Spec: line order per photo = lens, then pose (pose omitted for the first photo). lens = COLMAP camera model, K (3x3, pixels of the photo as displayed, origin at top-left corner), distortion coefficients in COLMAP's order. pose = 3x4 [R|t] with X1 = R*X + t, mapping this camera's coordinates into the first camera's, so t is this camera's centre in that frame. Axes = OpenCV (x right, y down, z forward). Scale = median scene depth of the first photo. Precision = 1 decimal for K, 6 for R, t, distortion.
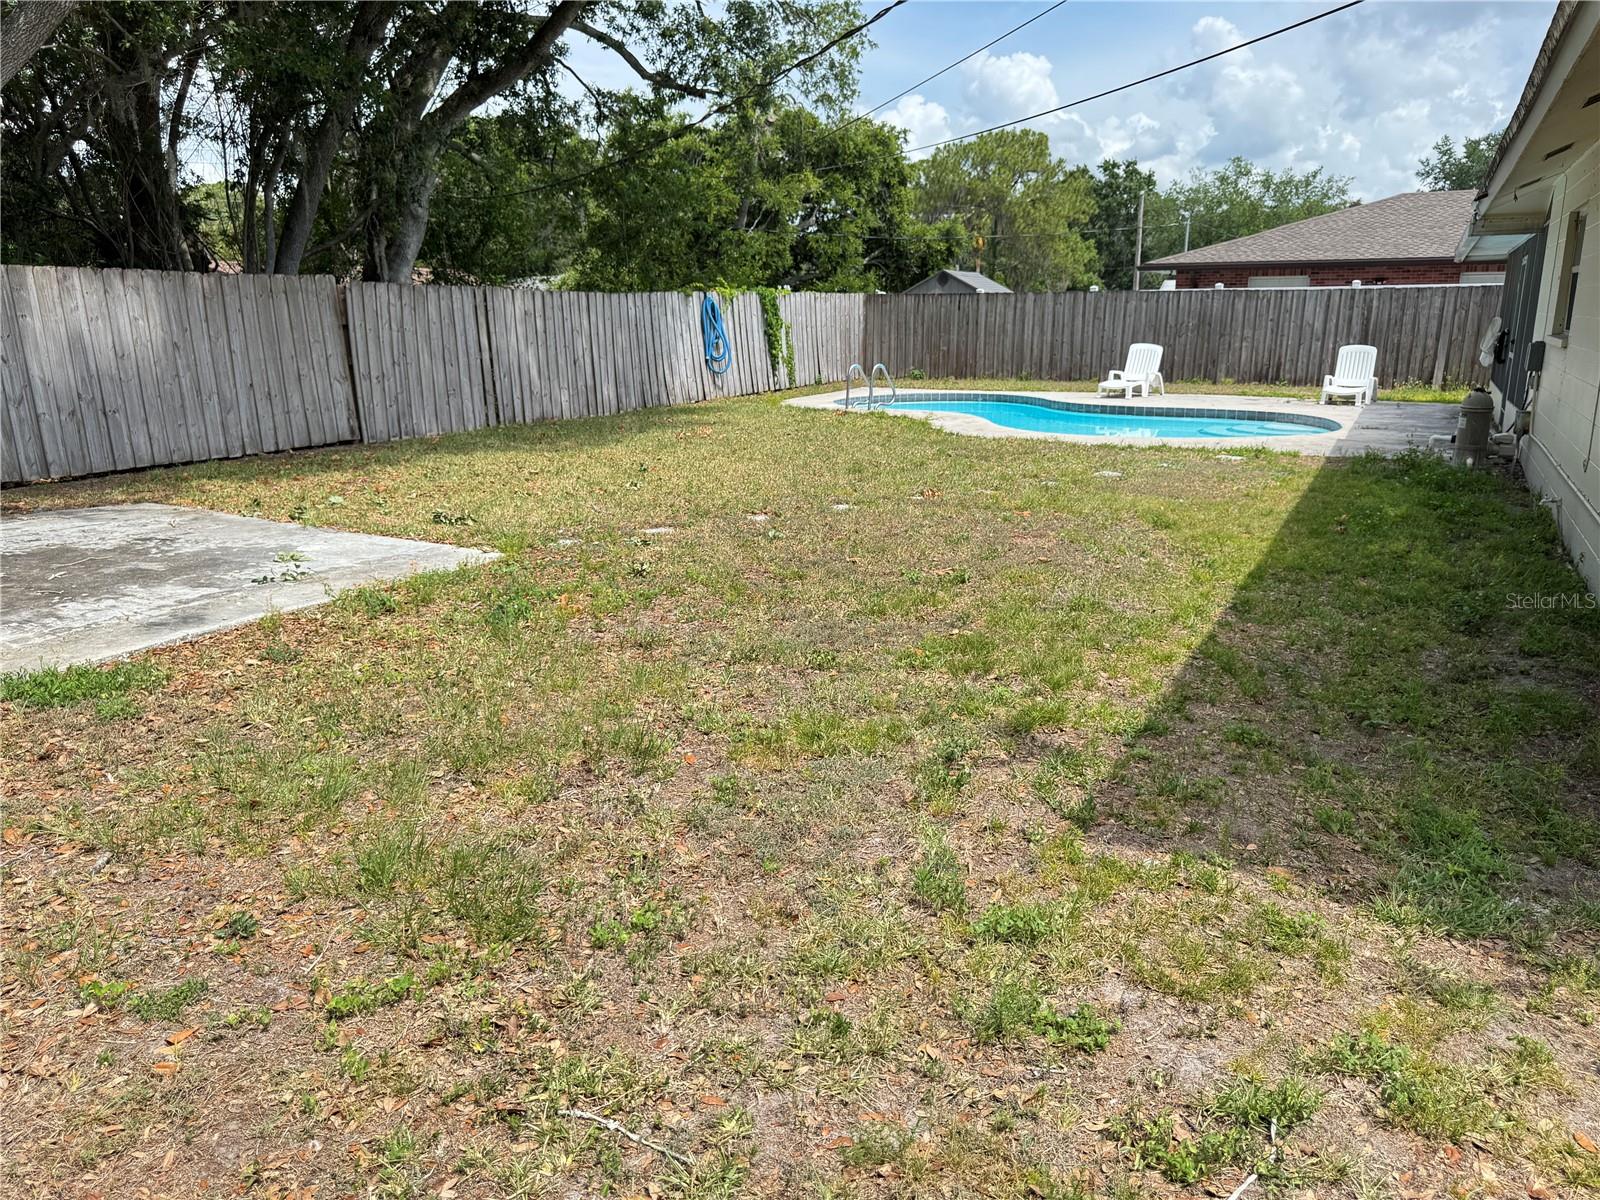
lens RADIAL K [[1129.5, 0, 801.2], [0, 1129.5, 605.2], [0, 0, 1]] dist [0.114352, -0.178625]
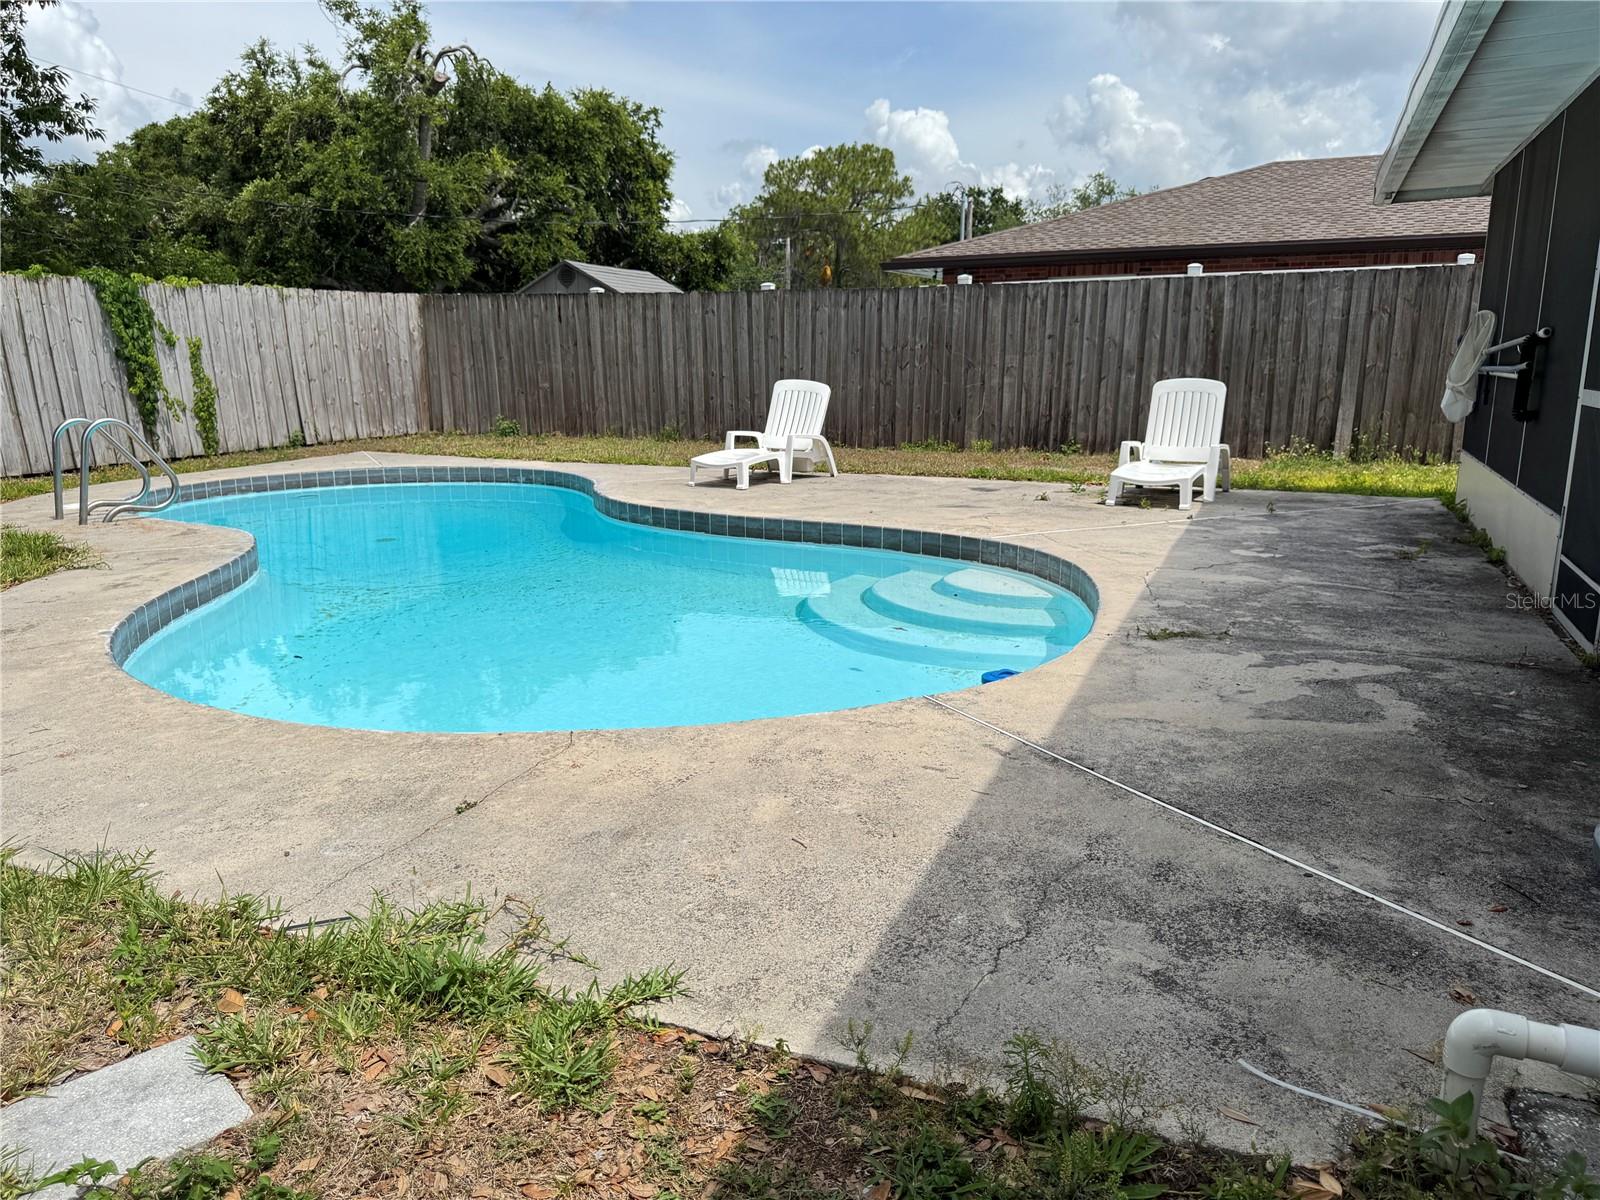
lens RADIAL K [[1127.9, 0, 775.0], [0, 1127.9, 609.2], [0, 0, 1]] dist [0.190755, -0.409142]
pose [[0.998102, -0.017130, 0.059152, 0.241352], [0.018967, 0.999351, -0.030627, -0.100750], [-0.058589, 0.031691, 0.997779, 0.454971]]
